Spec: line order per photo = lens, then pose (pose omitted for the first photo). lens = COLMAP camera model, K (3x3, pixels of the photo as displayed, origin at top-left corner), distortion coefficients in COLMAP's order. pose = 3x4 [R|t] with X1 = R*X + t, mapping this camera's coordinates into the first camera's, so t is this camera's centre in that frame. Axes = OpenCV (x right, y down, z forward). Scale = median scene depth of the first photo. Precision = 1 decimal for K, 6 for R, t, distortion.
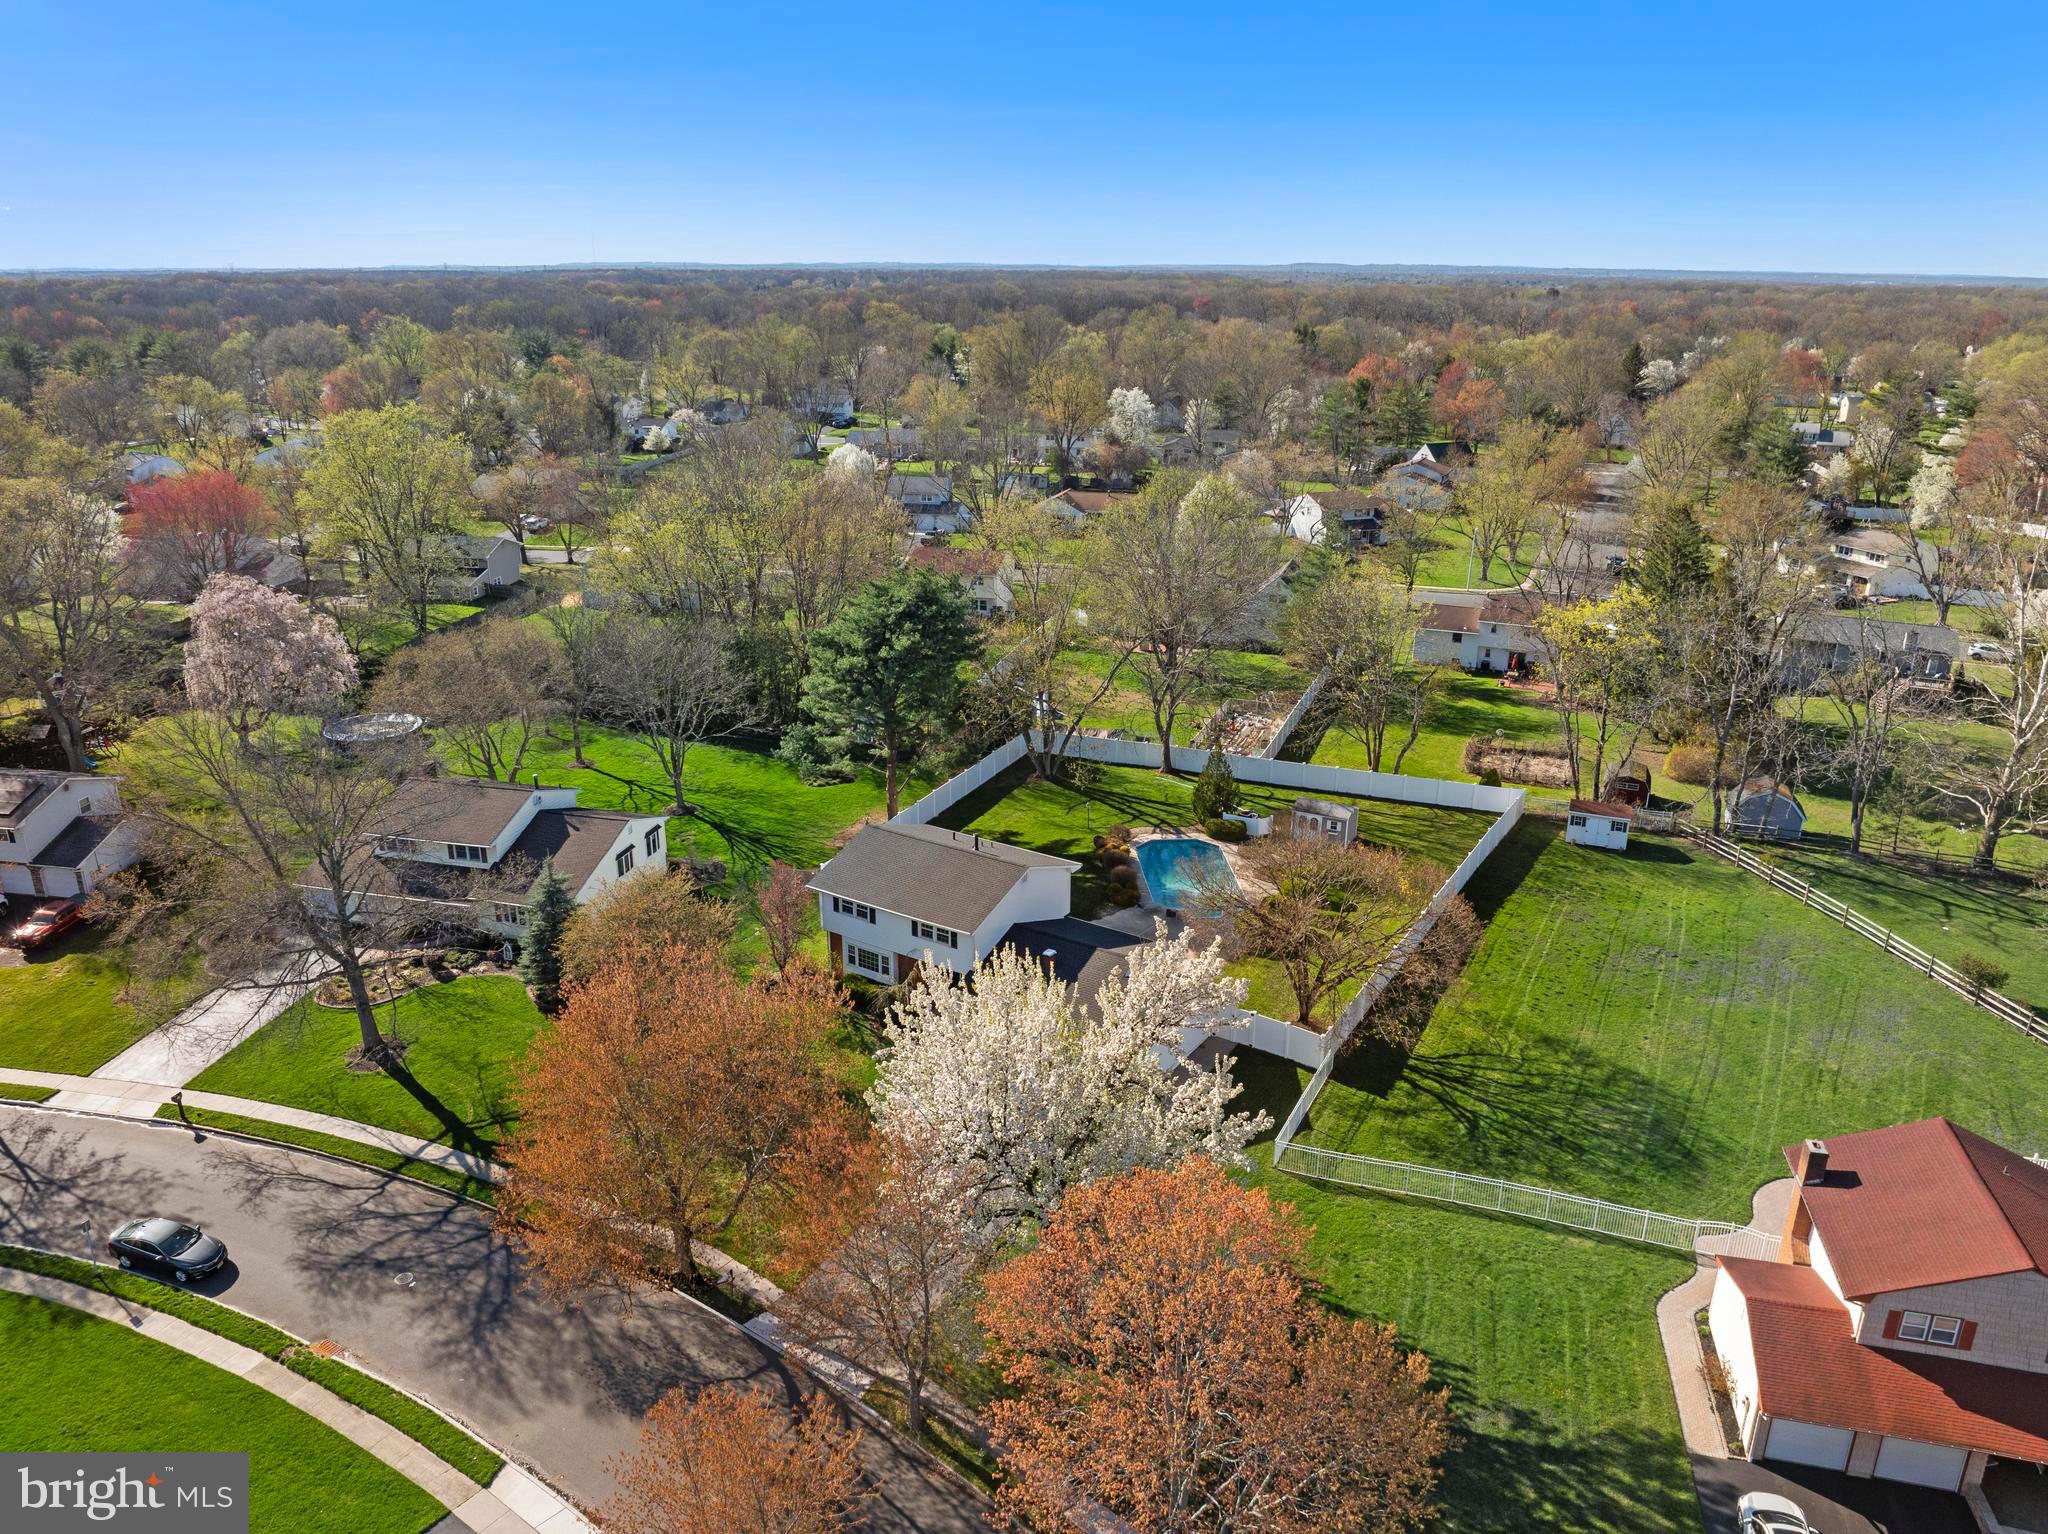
lens RADIAL K [[1393.2, 0, 1024.0], [0, 1393.2, 767.0], [0, 0, 1]] dist [-0.026077, -0.000534]
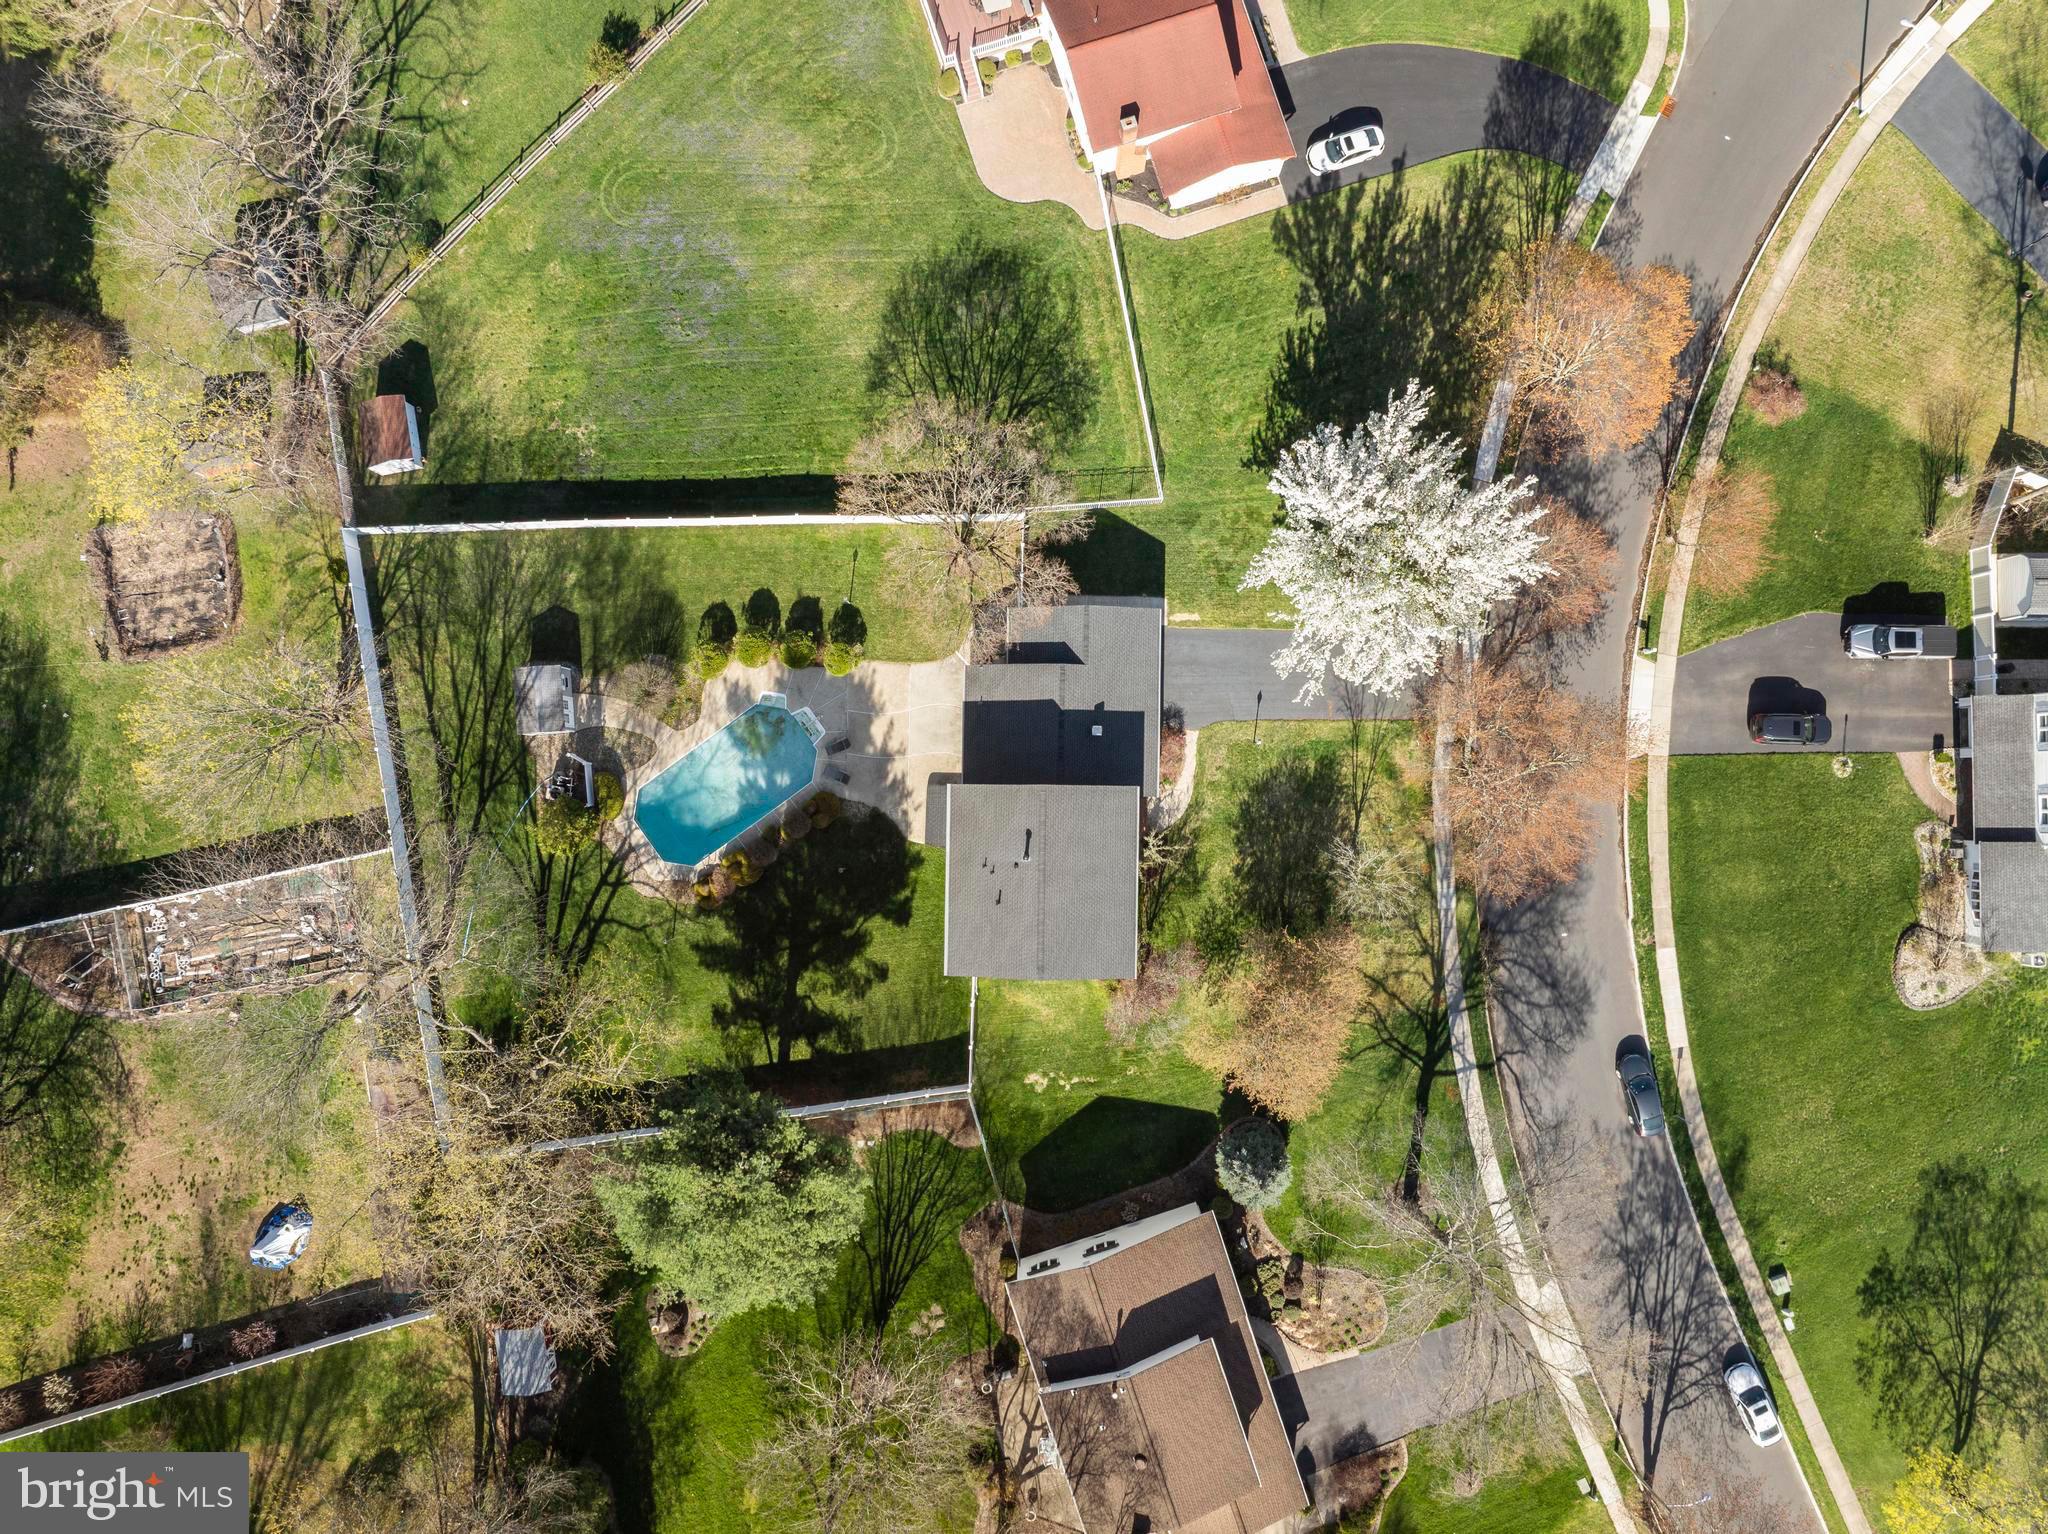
lens RADIAL K [[1423.6, 0, 1024.0], [0, 1423.6, 767.0], [0, 0, 1]] dist [-0.031679, -0.006432]
pose [[-0.536755, -0.843738, -0.000110, 0.021595], [0.308405, -0.196317, 0.930777, -0.720582], [-0.785354, 0.499565, 0.365588, 0.466507]]
